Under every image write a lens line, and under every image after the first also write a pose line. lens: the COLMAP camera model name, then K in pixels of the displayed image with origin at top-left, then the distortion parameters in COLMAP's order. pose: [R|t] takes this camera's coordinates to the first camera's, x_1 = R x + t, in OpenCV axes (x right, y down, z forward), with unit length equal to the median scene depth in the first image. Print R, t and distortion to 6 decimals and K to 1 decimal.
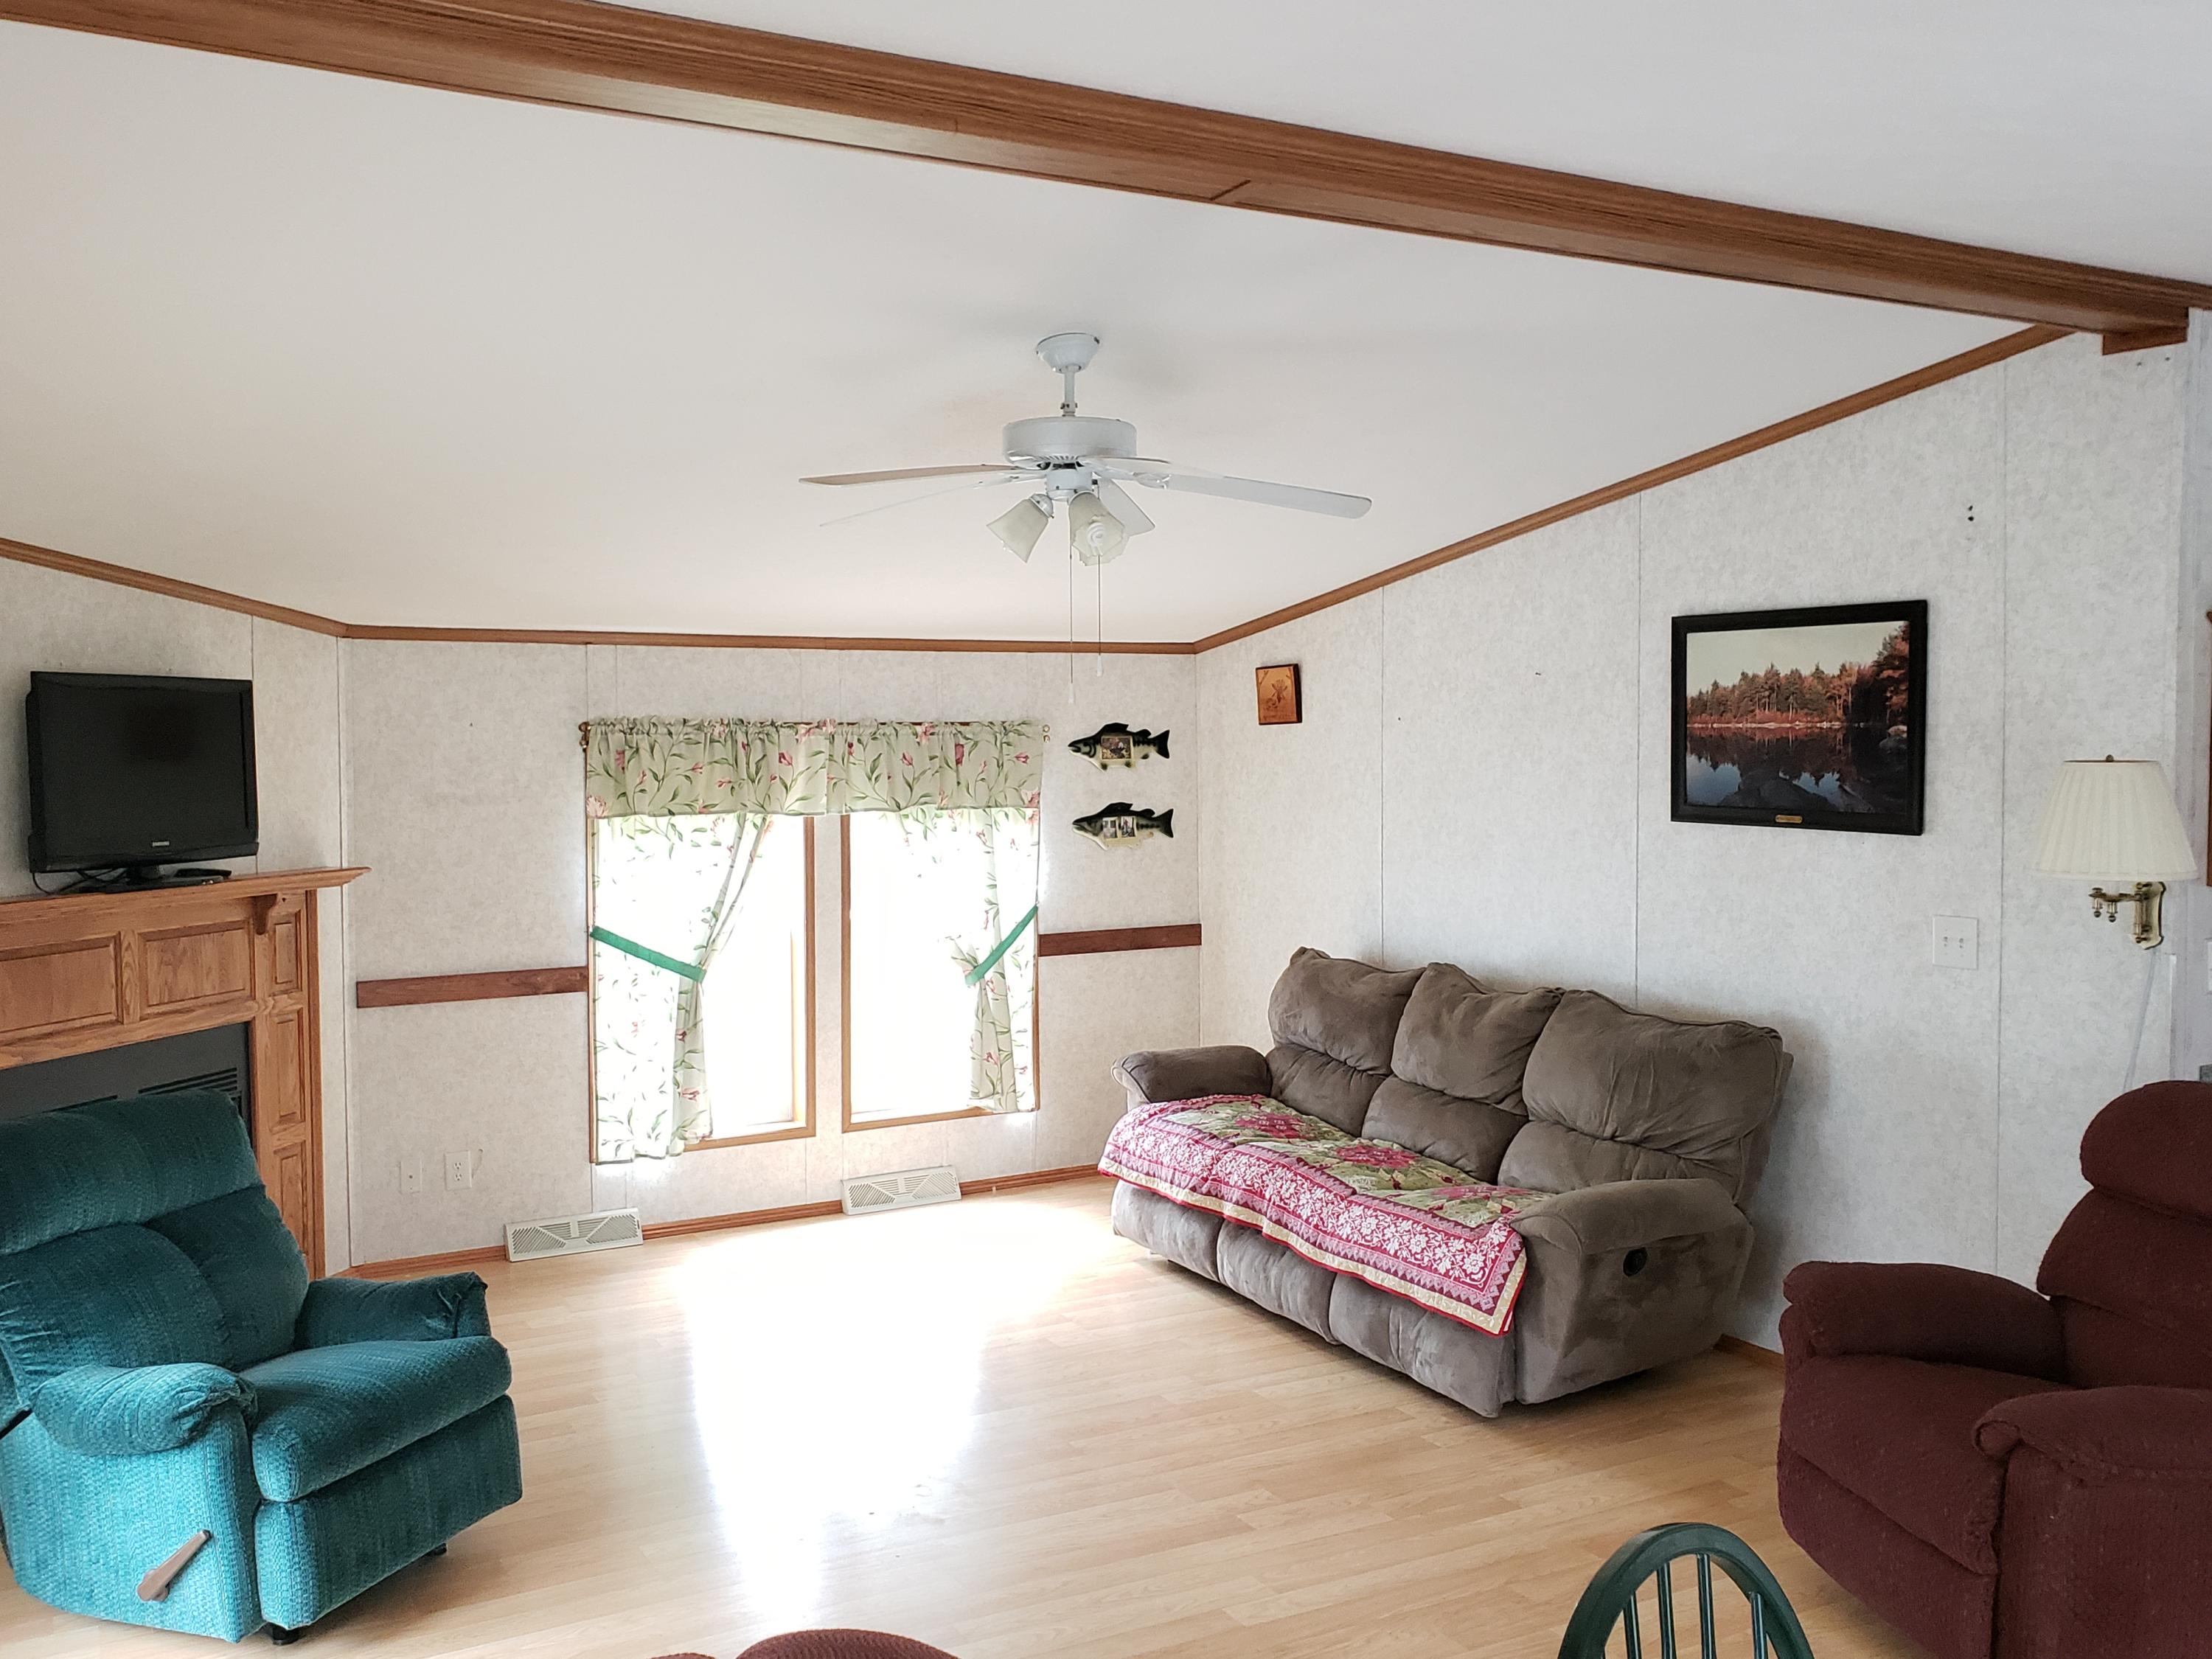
lens RADIAL K [[1867.0, 0, 1048.1], [0, 1867.0, 819.4], [0, 0, 1]] dist [0.151325, -0.096175]
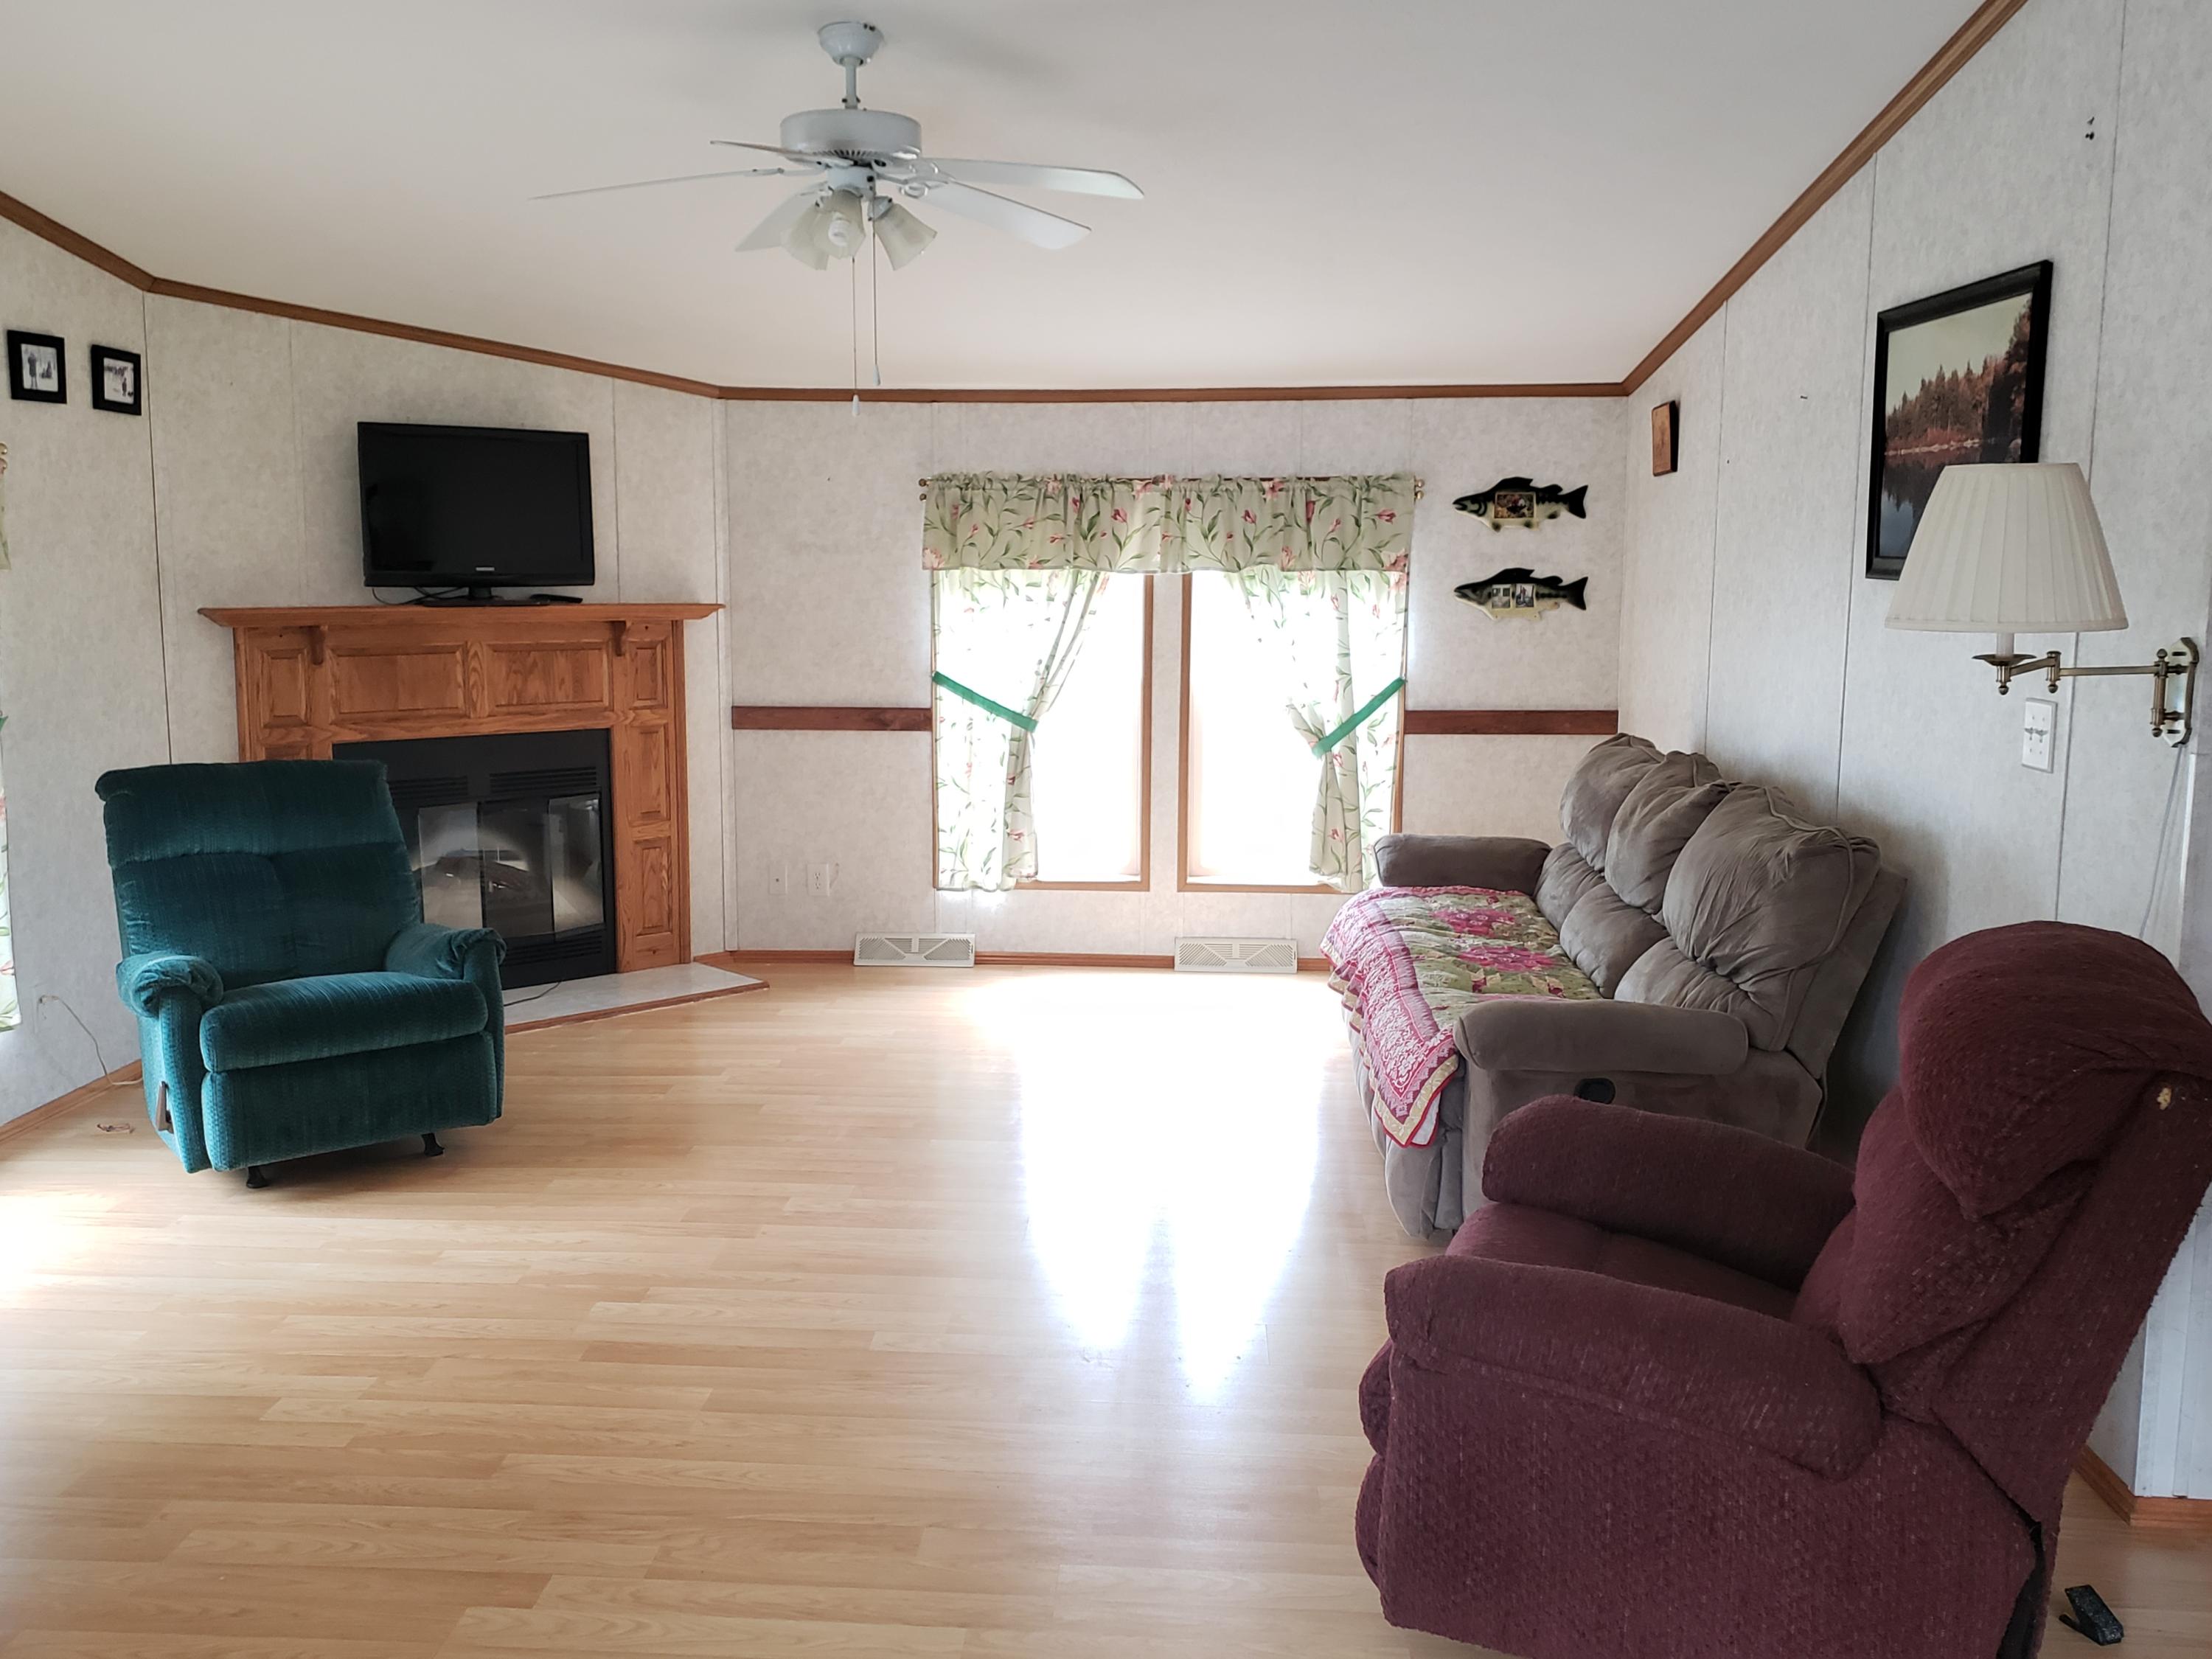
lens RADIAL K [[1867.0, 0, 1097.0], [0, 1867.0, 810.1], [0, 0, 1]] dist [0.151325, -0.096175]
pose [[0.861494, 0.082393, -0.501039, 0.378343], [-0.031822, 0.993568, 0.108673, 0.016578], [0.506770, -0.077677, 0.858575, 0.125708]]
